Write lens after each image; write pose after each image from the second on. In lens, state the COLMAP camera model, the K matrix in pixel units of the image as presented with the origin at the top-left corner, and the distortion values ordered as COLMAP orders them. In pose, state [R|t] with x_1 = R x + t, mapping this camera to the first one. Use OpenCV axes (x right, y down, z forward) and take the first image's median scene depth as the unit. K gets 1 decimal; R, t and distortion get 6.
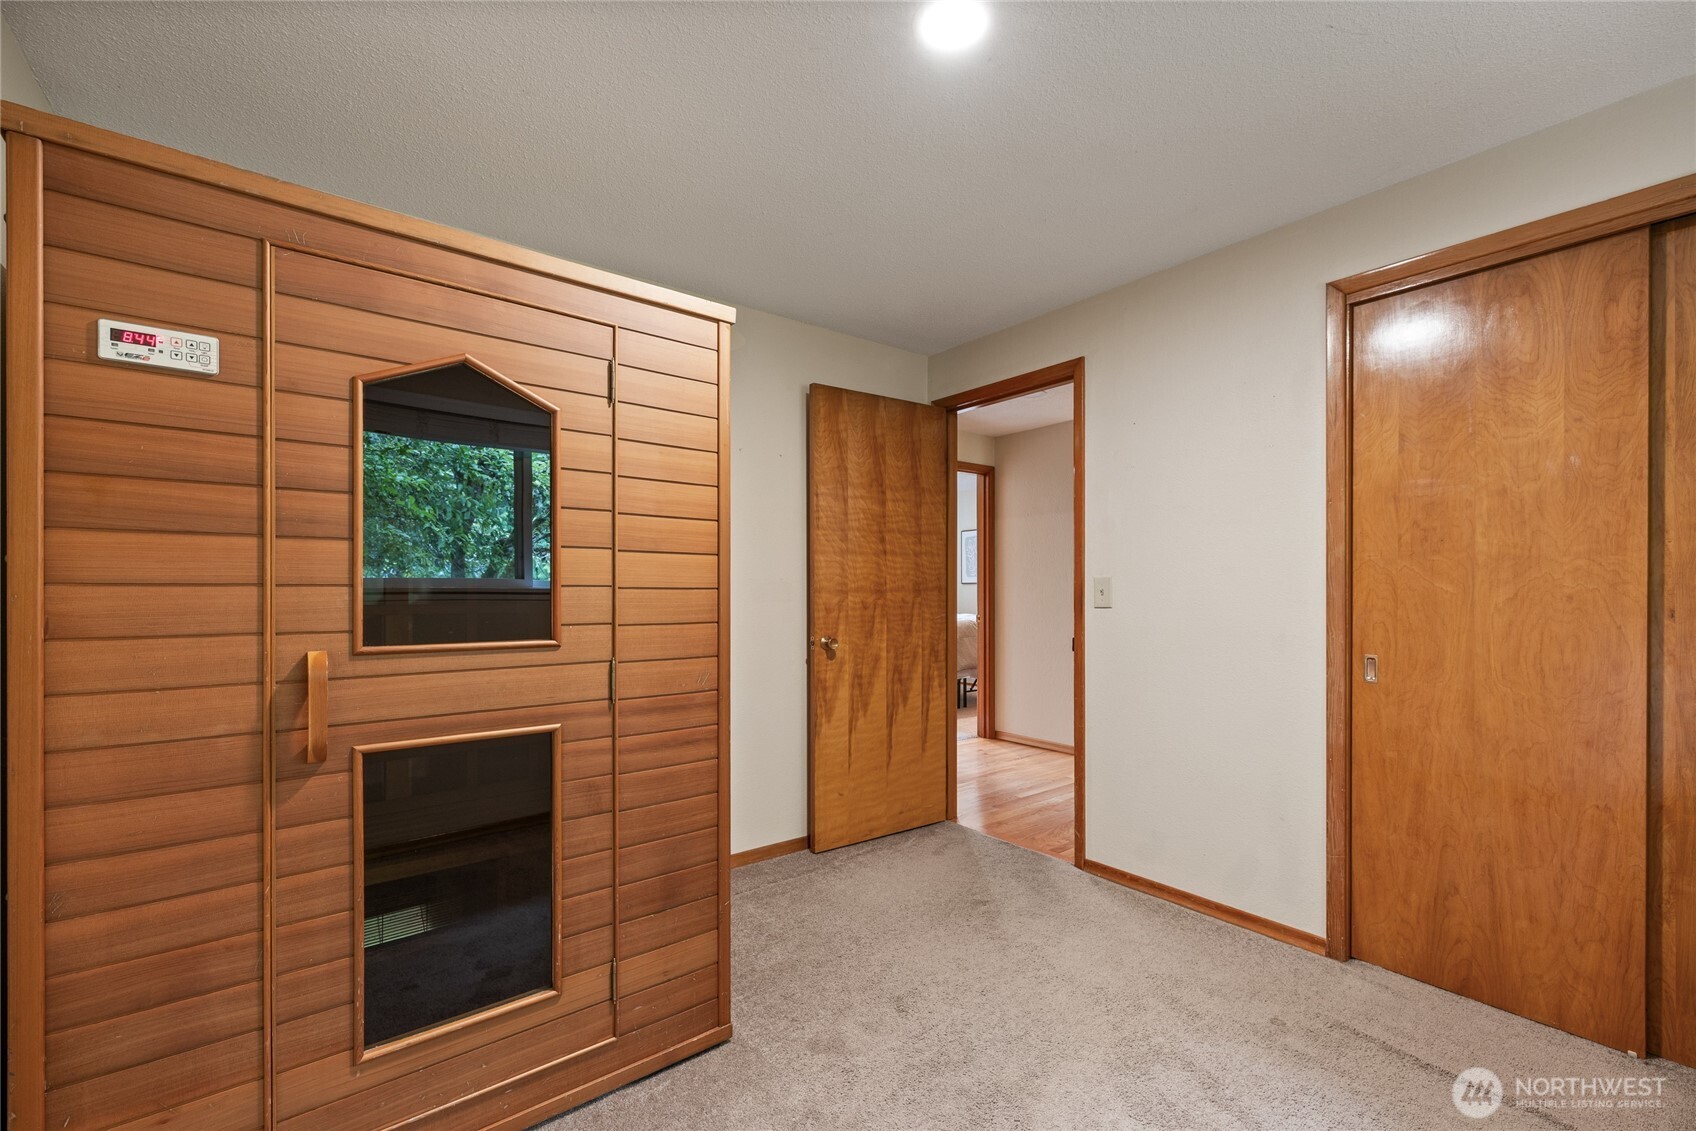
lens RADIAL K [[713.6, 0, 843.9], [0, 713.6, 574.7], [0, 0, 1]] dist [0.000593, -0.000064]
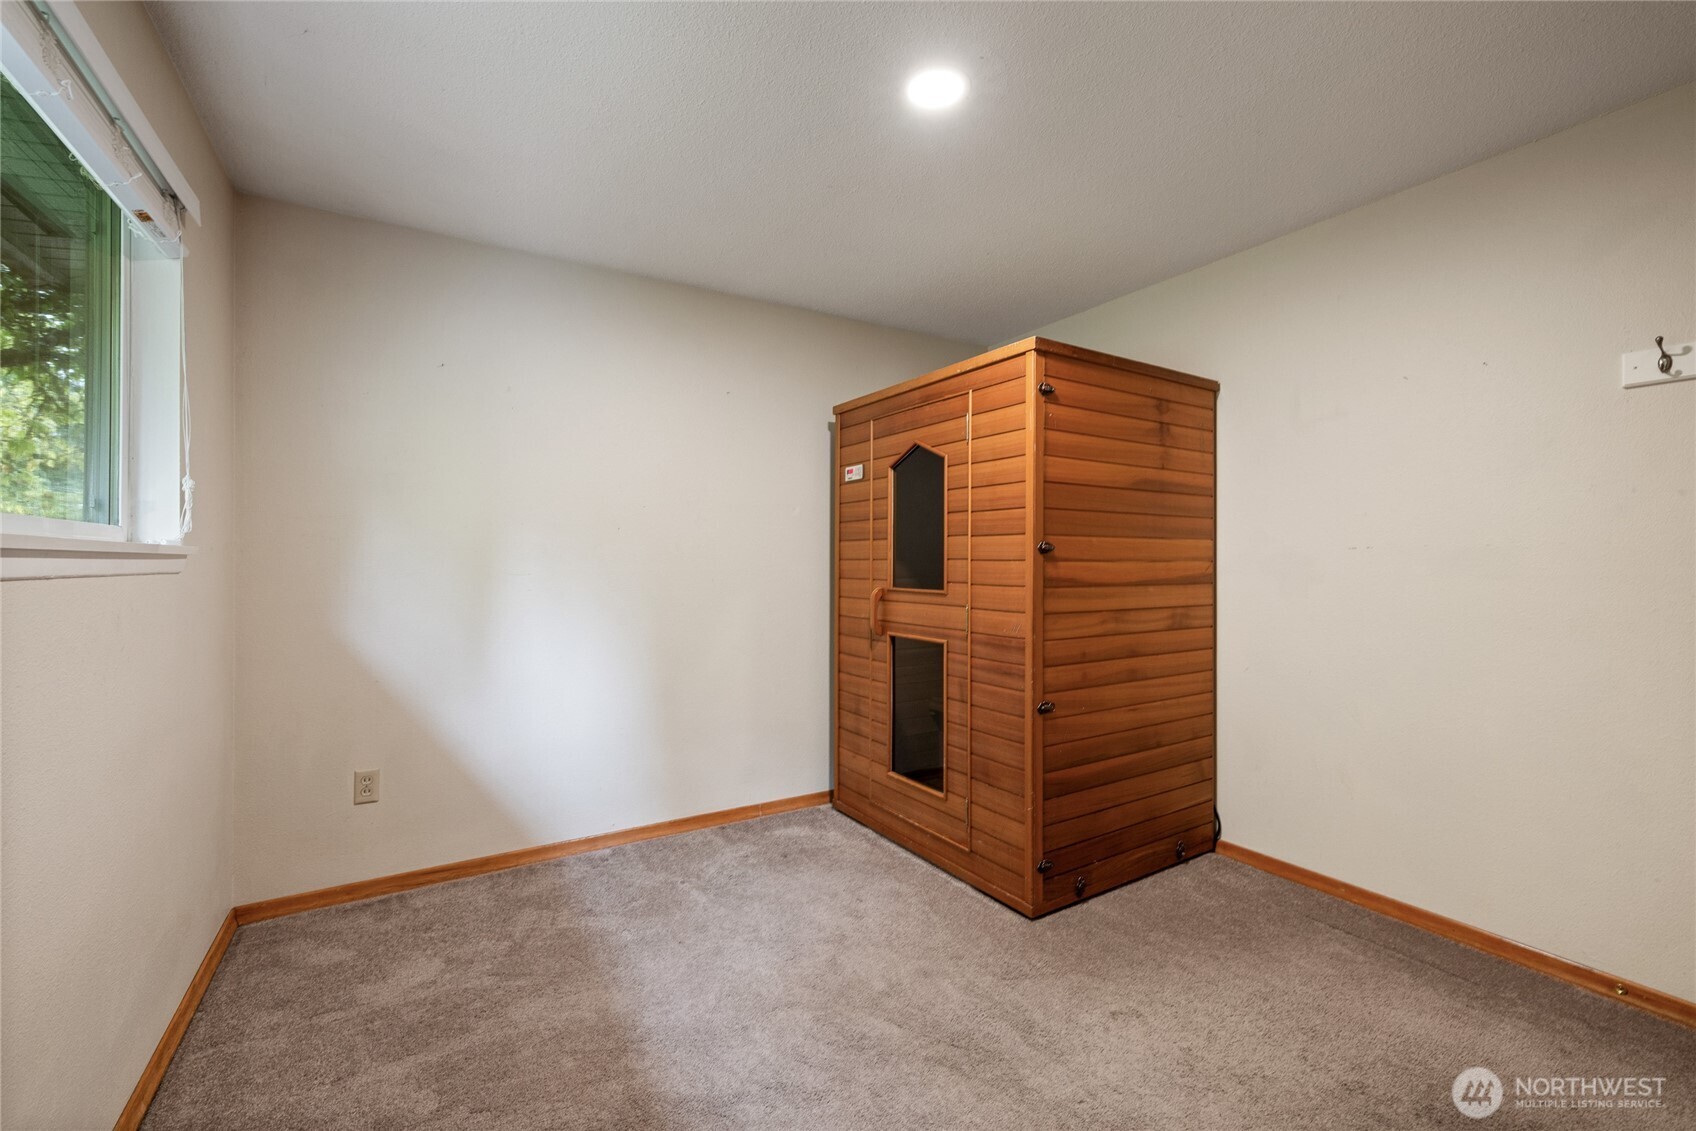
lens RADIAL K [[711.6, 0, 848.0], [0, 711.6, 565.5], [0, 0, 1]] dist [0.000951, 0.000164]
pose [[-0.111934, -0.007590, -0.993687, 1.331373], [0.007940, 0.999932, -0.008532, 0.044252], [0.993684, -0.008845, -0.111866, 0.976948]]
